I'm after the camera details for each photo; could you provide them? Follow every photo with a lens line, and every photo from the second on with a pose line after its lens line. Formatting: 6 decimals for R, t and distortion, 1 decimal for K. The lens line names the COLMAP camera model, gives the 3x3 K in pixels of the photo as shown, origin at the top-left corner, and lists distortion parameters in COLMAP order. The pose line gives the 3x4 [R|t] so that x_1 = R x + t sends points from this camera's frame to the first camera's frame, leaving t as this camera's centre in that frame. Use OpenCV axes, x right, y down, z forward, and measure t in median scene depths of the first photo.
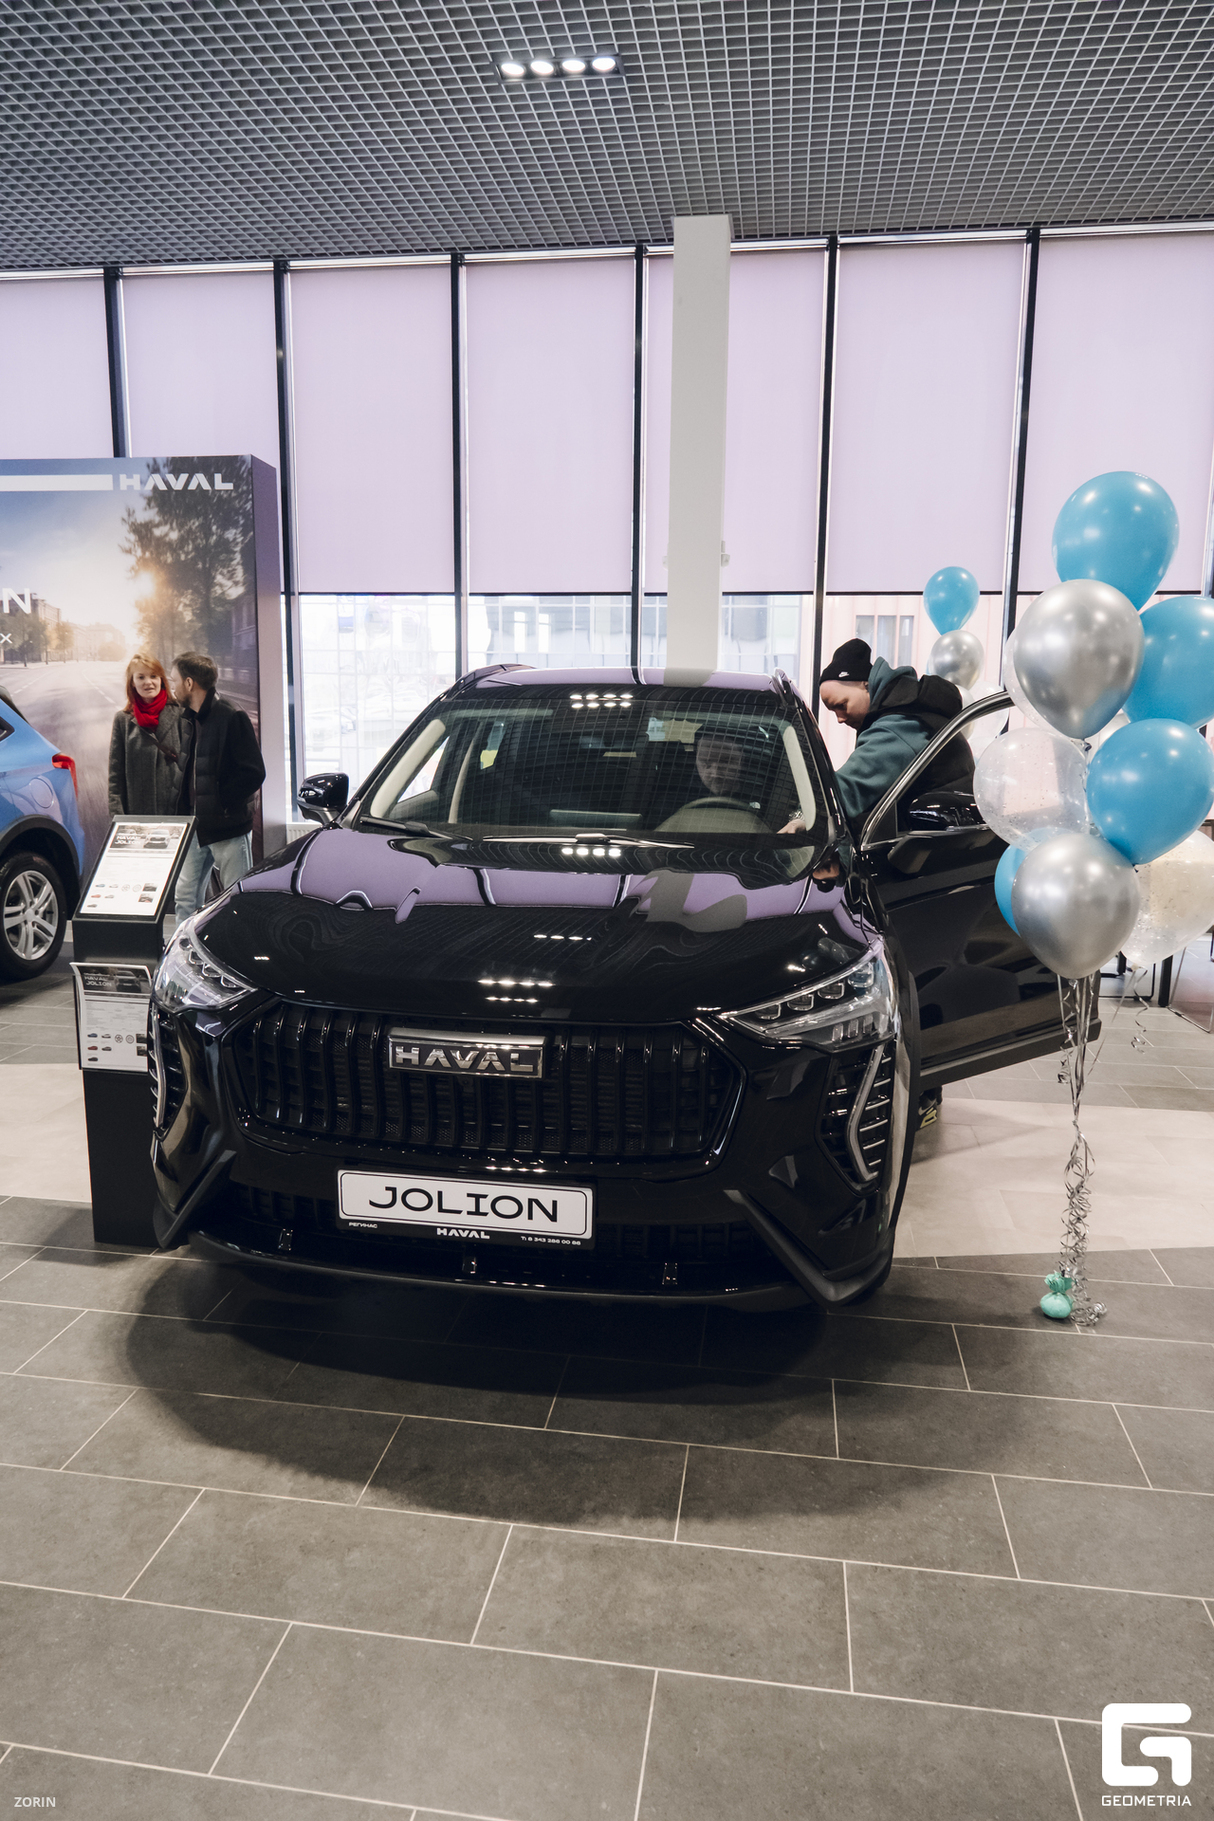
lens RADIAL K [[1223.5, 0, 600.8], [0, 1223.5, 917.4], [0, 0, 1]] dist [0.003185, 0.001015]
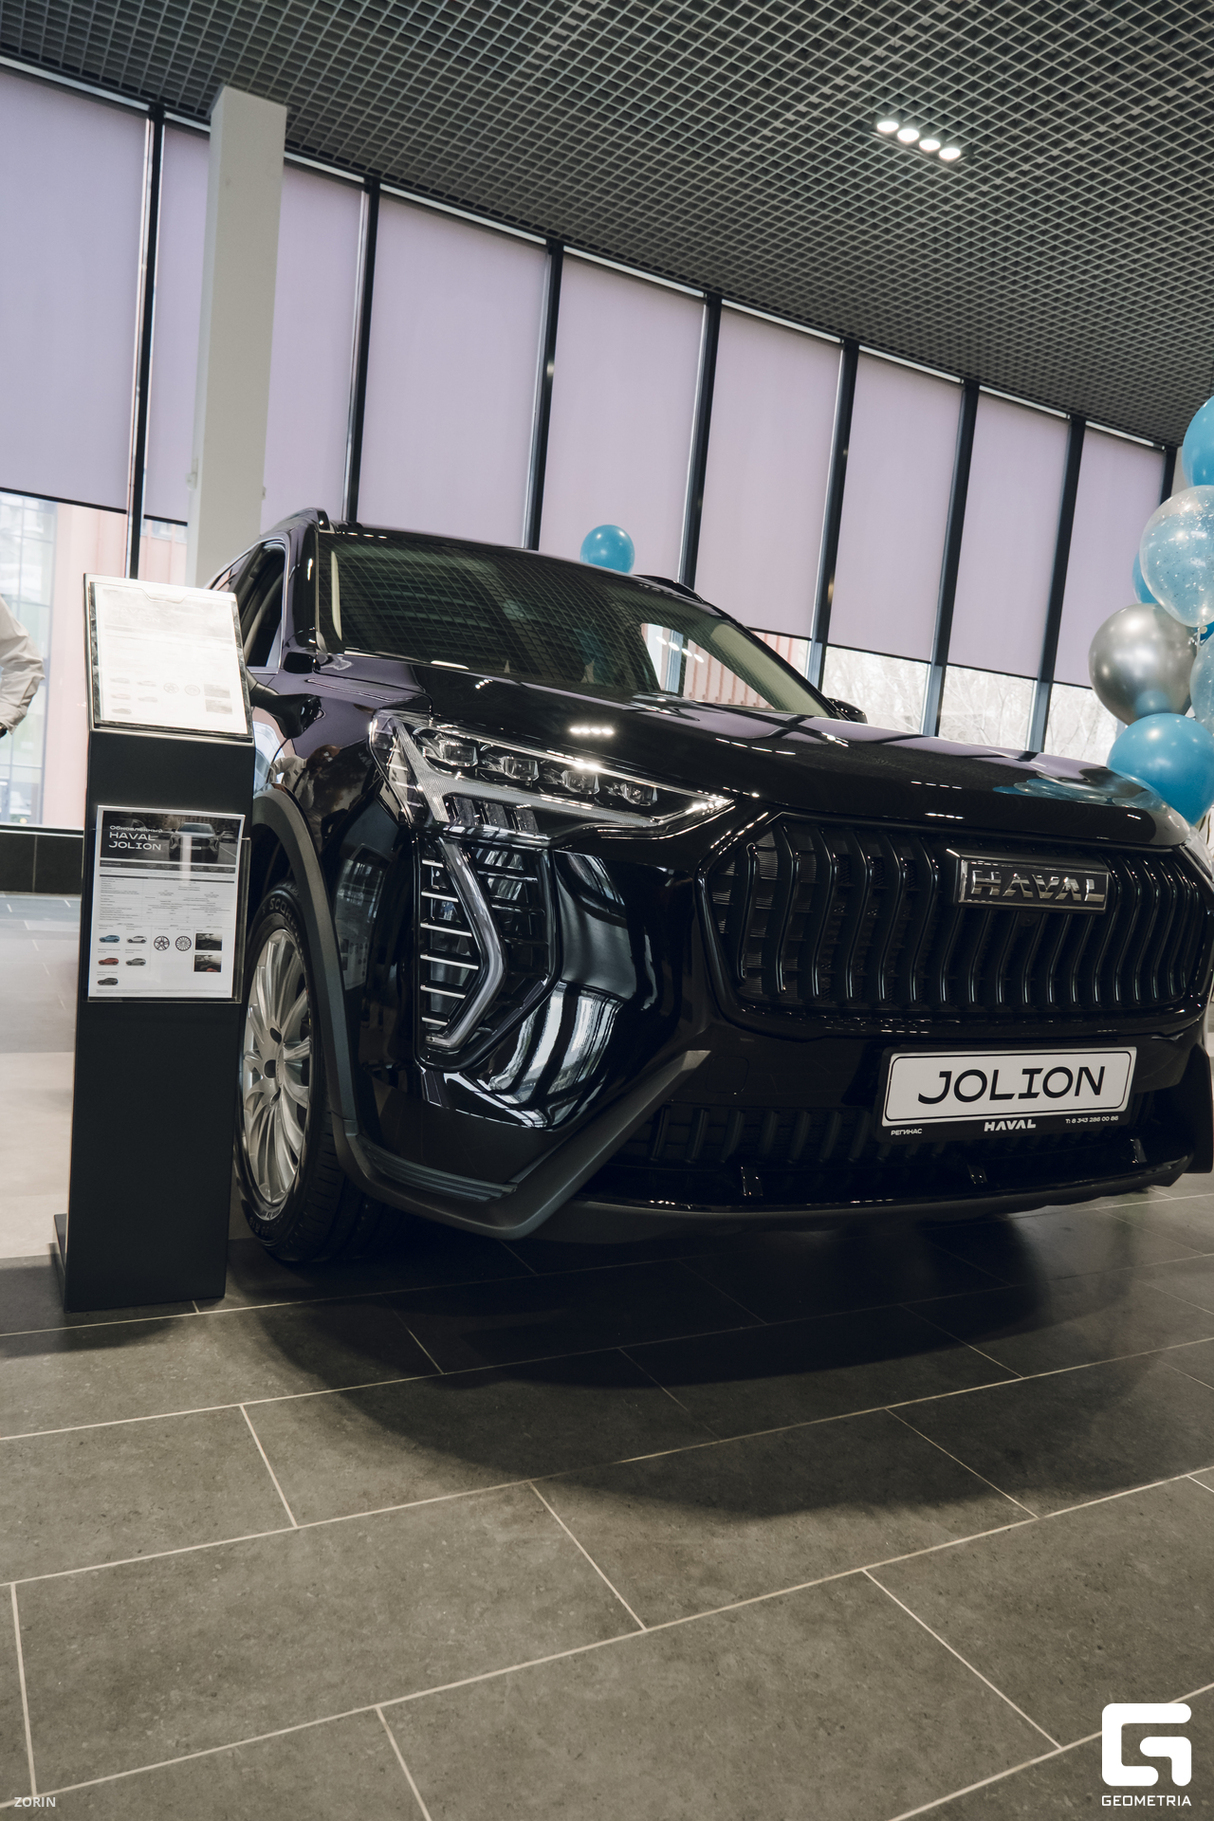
lens RADIAL K [[1223.5, 0, 602.2], [0, 1223.5, 902.2], [0, 0, 1]] dist [0.003185, 0.001015]
pose [[0.796865, 0.004151, 0.604143, -0.762616], [0.027733, 0.998671, -0.043442, 0.146141], [-0.603521, 0.051373, 0.795691, 0.542741]]
